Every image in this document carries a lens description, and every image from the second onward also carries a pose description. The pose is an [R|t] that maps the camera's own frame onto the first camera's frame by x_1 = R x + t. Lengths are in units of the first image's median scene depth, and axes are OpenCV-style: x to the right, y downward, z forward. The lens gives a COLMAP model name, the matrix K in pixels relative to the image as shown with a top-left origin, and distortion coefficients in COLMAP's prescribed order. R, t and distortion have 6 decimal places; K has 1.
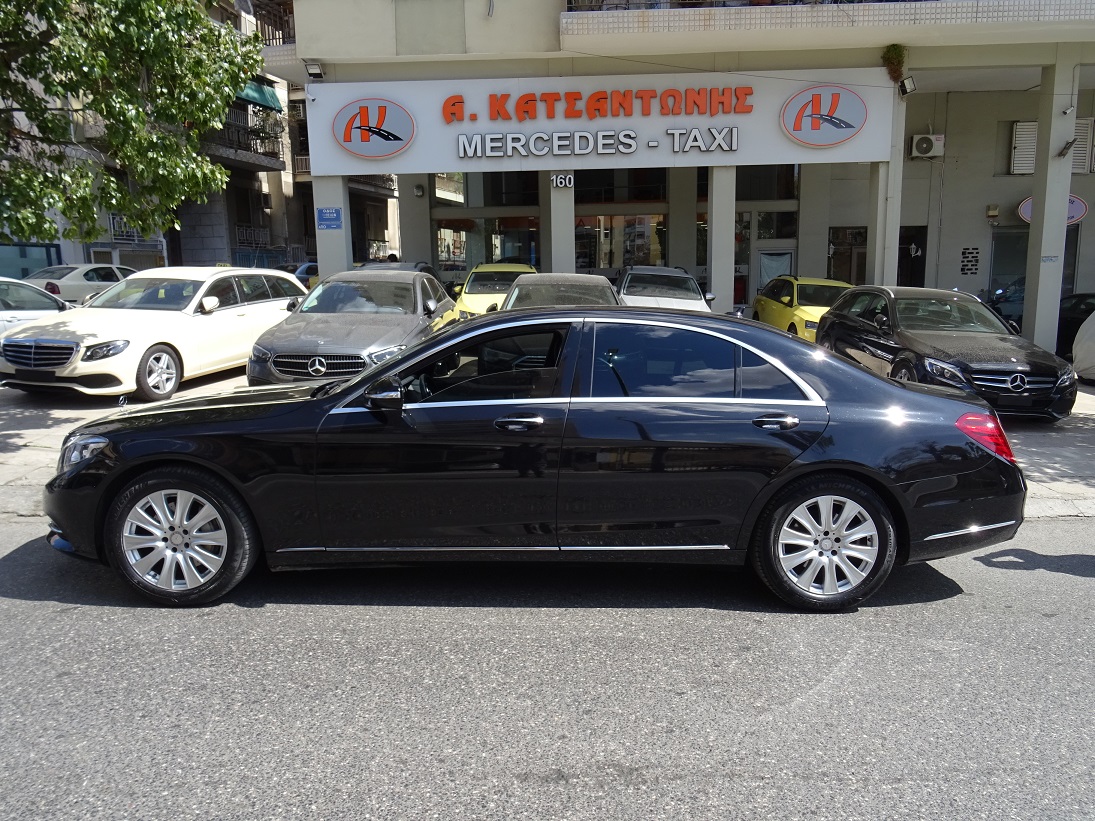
lens RADIAL K [[770.7, 0, 548.4], [0, 770.7, 411.2], [0, 0, 1]] dist [0.000445, -0.014832]
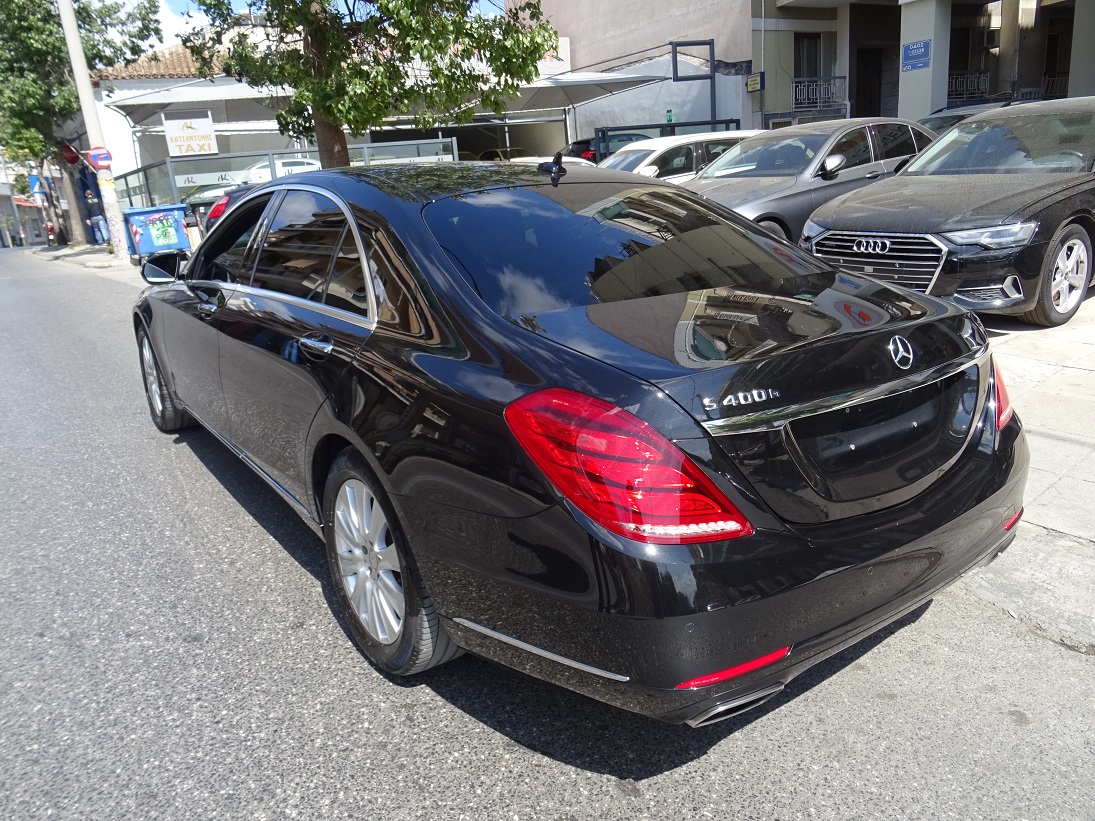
lens RADIAL K [[770.7, 0, 549.7], [0, 770.7, 414.4], [0, 0, 1]] dist [0.000445, -0.014832]
pose [[0.575685, 0.200161, -0.792794, 0.216500], [-0.063050, 0.977555, 0.201025, -0.016605], [0.815237, -0.065742, 0.575384, 0.186475]]
